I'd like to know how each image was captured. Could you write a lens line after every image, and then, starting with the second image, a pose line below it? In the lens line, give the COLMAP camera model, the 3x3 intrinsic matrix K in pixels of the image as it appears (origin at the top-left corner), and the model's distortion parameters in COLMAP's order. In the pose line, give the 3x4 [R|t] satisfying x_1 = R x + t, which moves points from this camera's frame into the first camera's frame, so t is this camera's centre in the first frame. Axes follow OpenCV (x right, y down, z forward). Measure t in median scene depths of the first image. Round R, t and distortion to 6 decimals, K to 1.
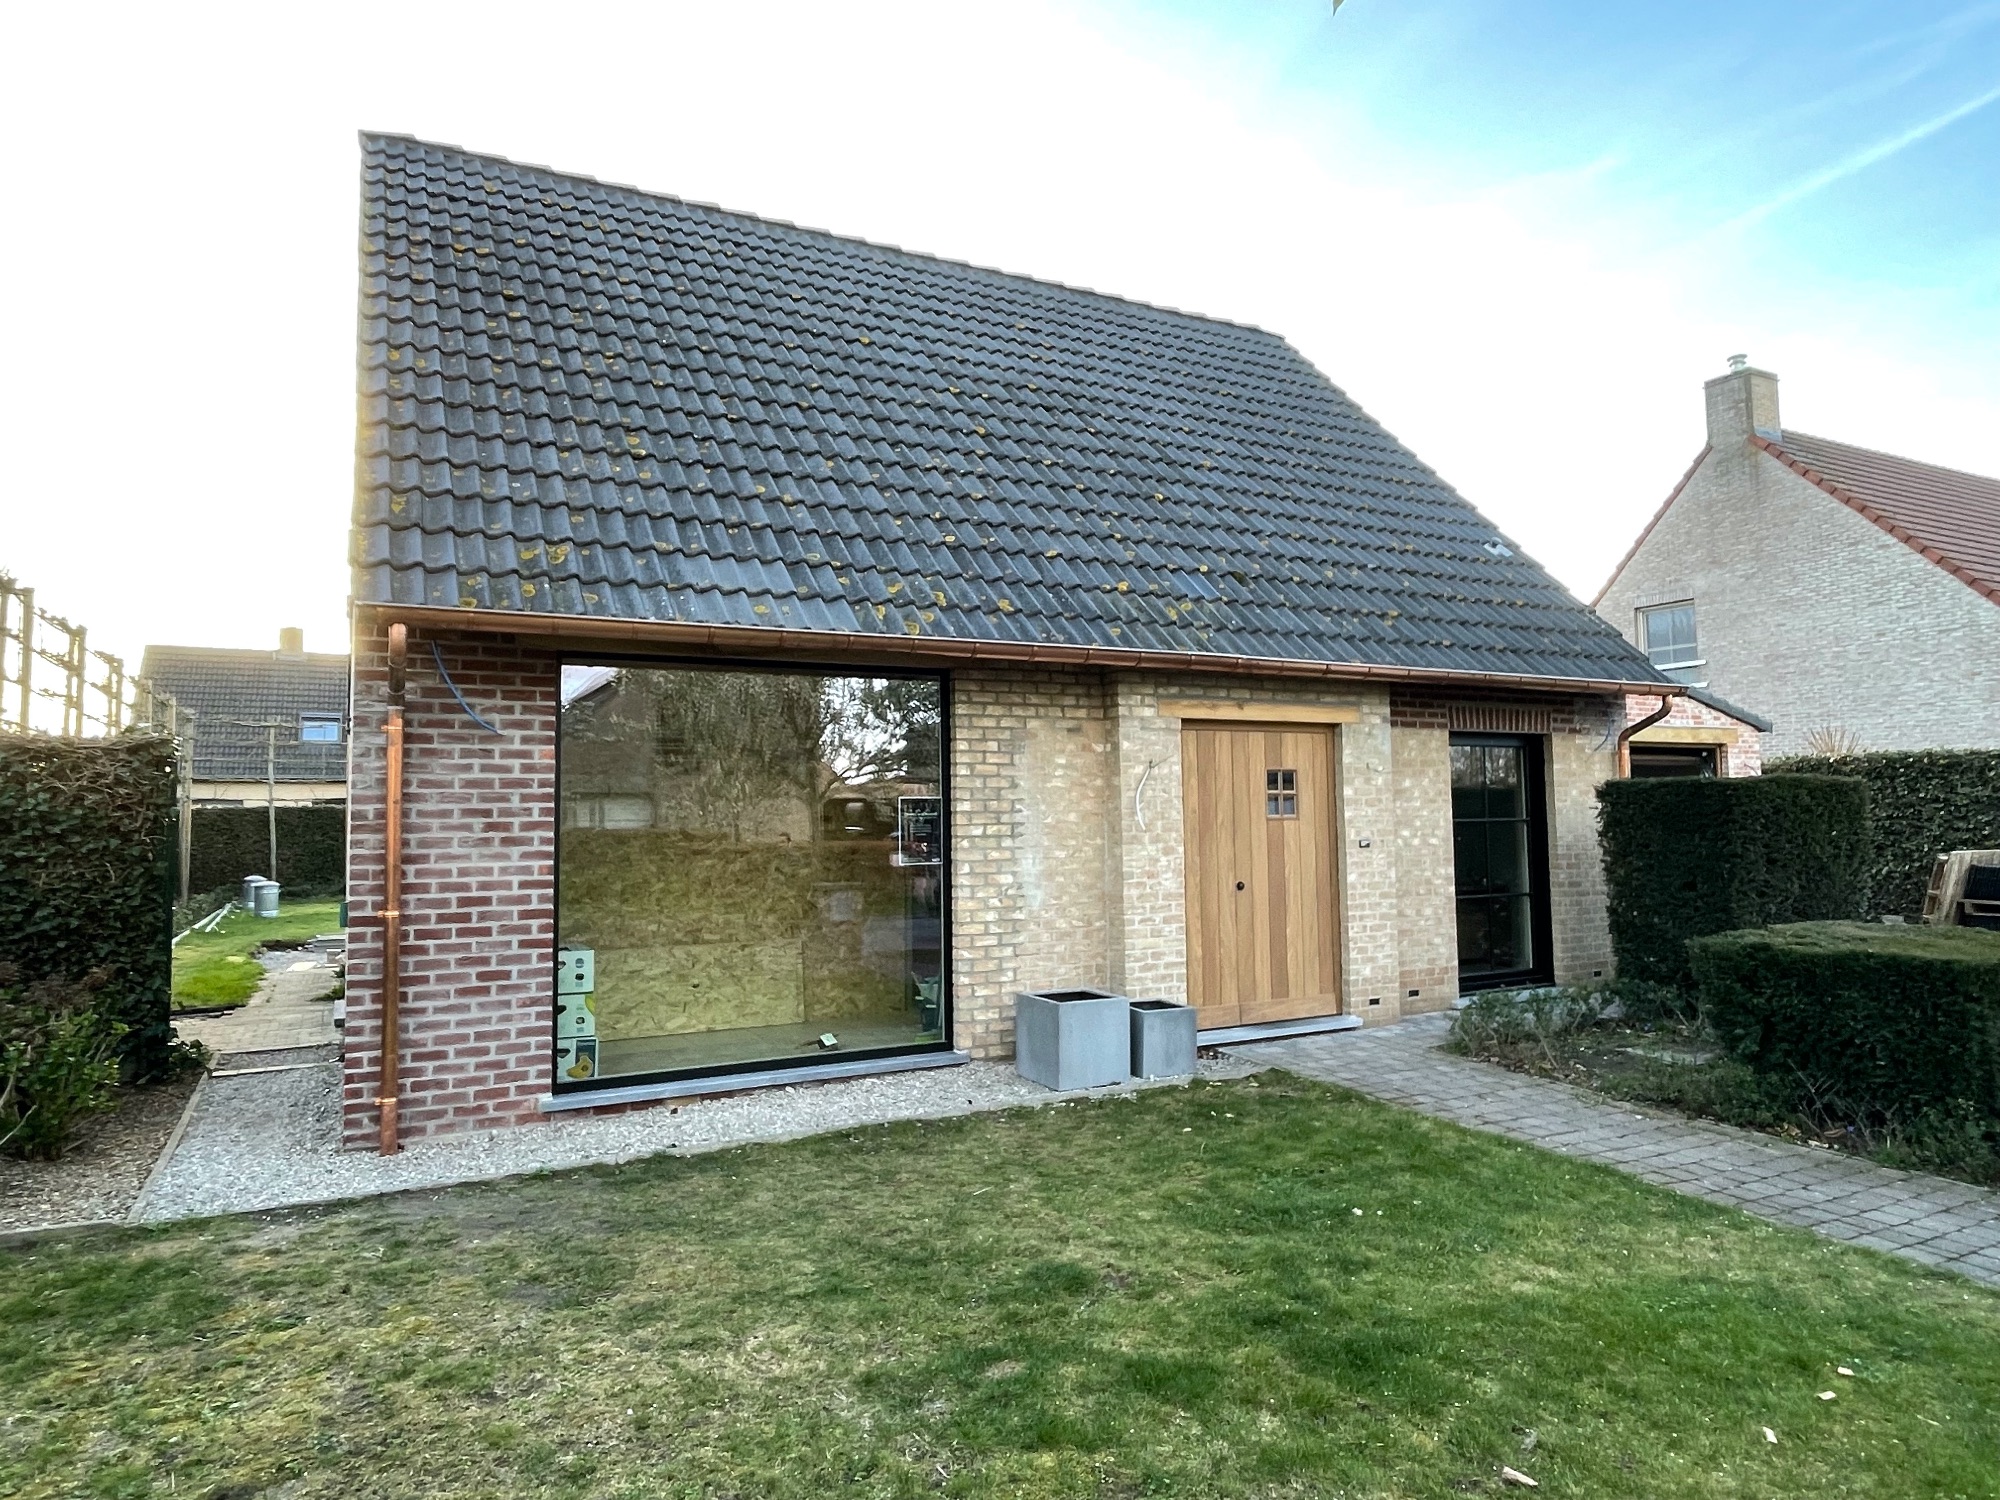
lens RADIAL K [[1190.2, 0, 1002.5], [0, 1190.2, 744.3], [0, 0, 1]] dist [-0.024120, -0.000574]
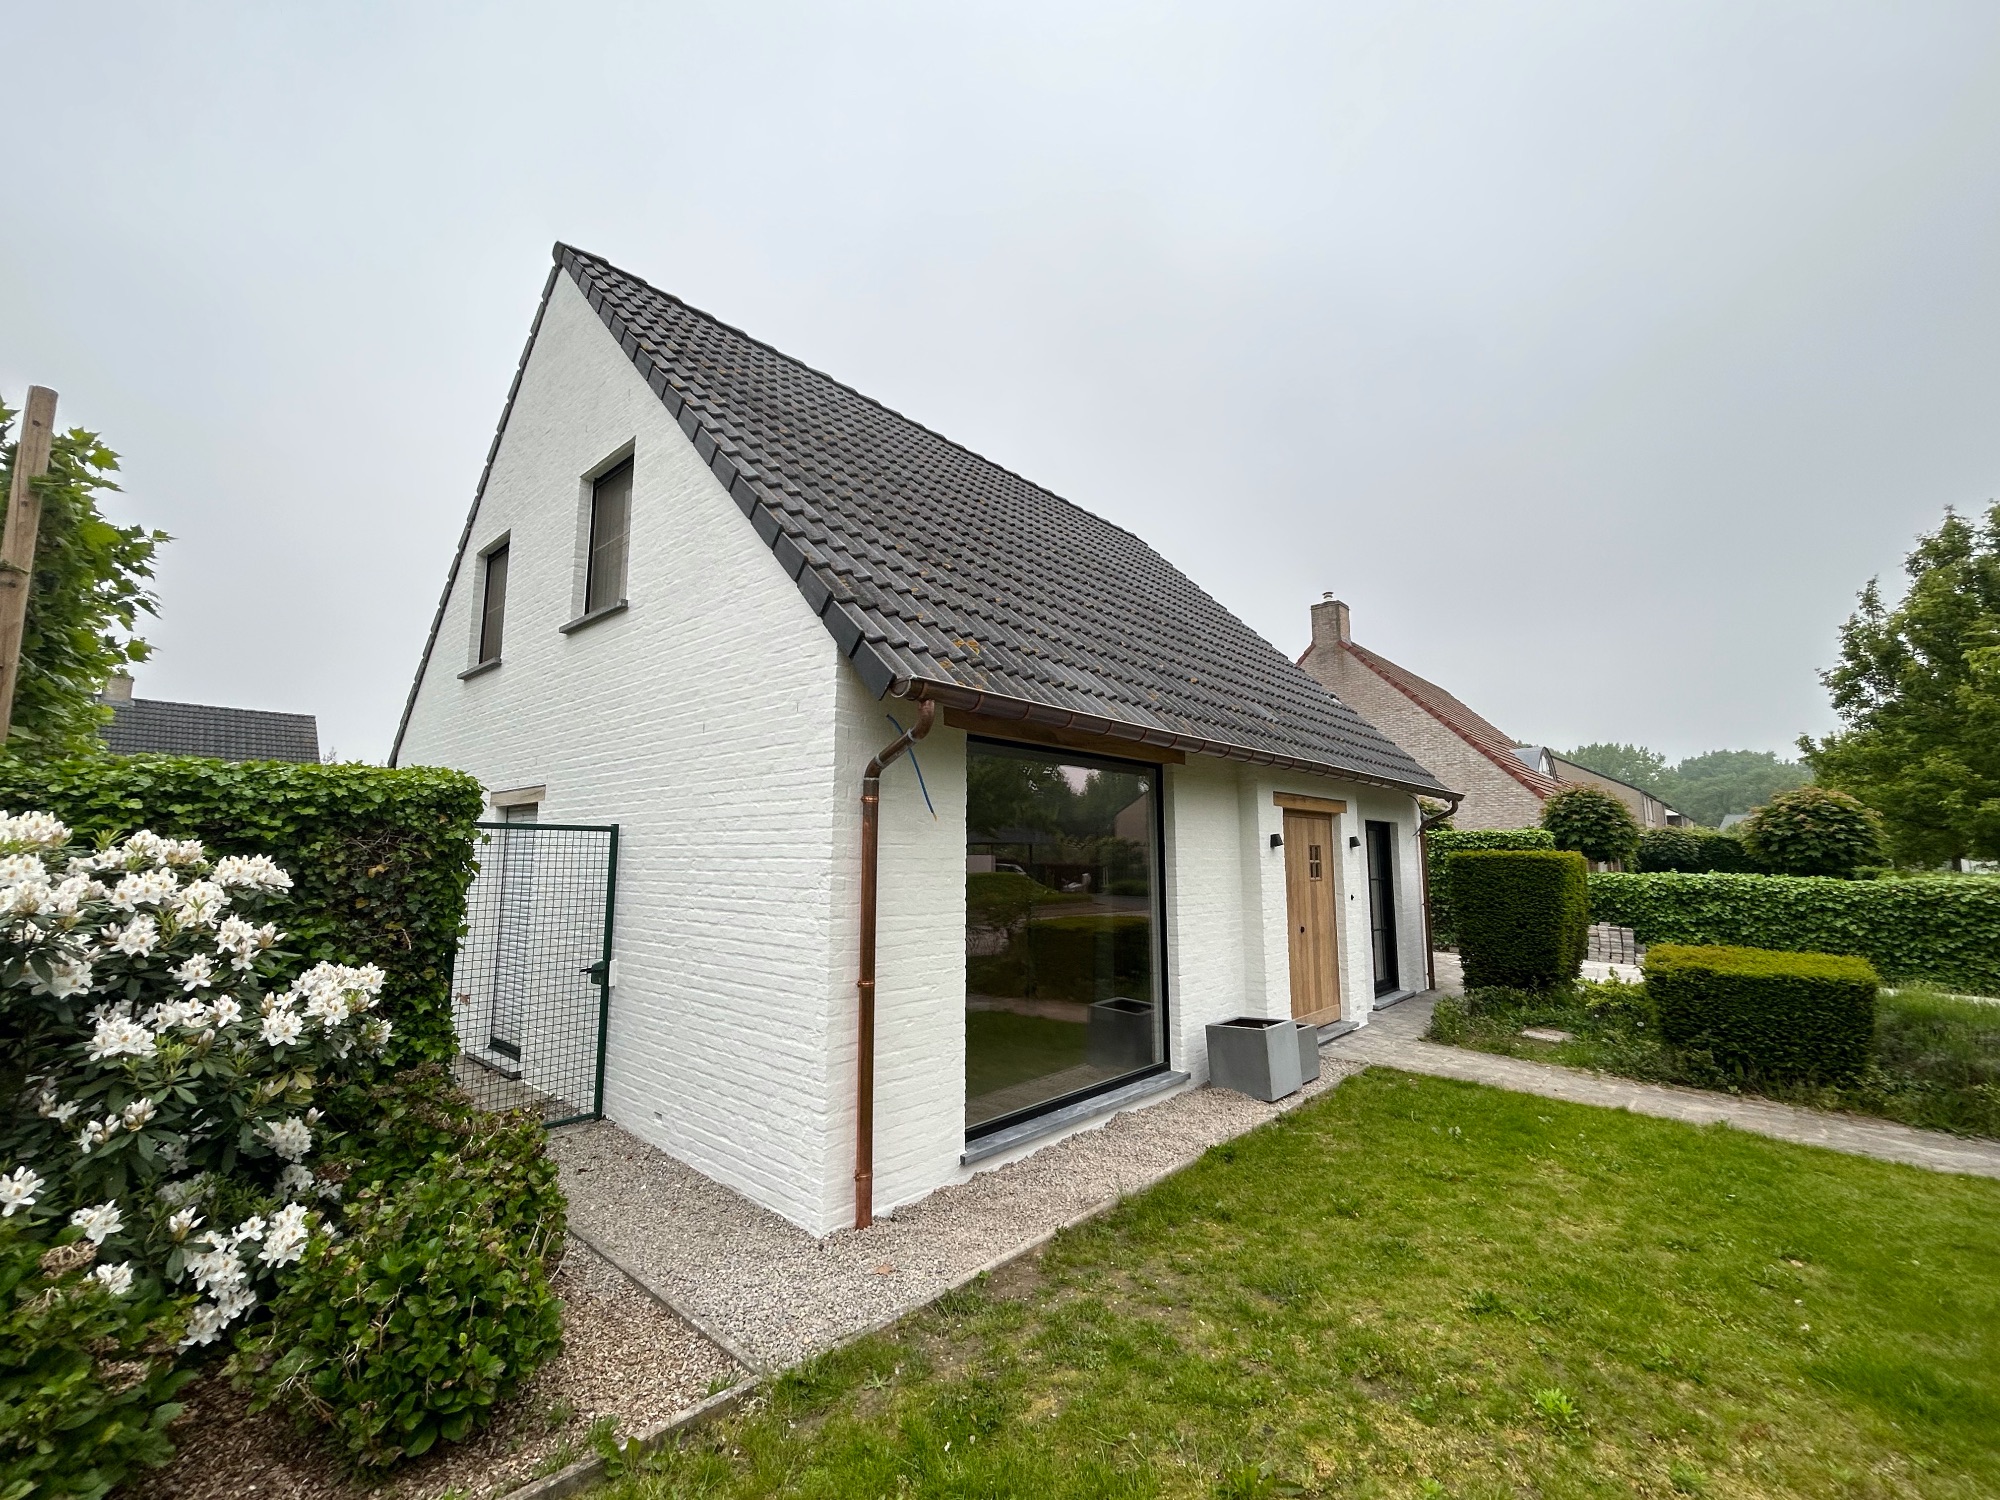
lens RADIAL K [[817.6, 0, 998.2], [0, 817.6, 752.2], [0, 0, 1]] dist [0.000613, 0.000077]
pose [[0.936499, 0.056978, 0.346011, -0.476124], [-0.033212, 0.996688, -0.074235, -0.006002], [-0.349094, 0.058029, 0.935289, 0.211159]]
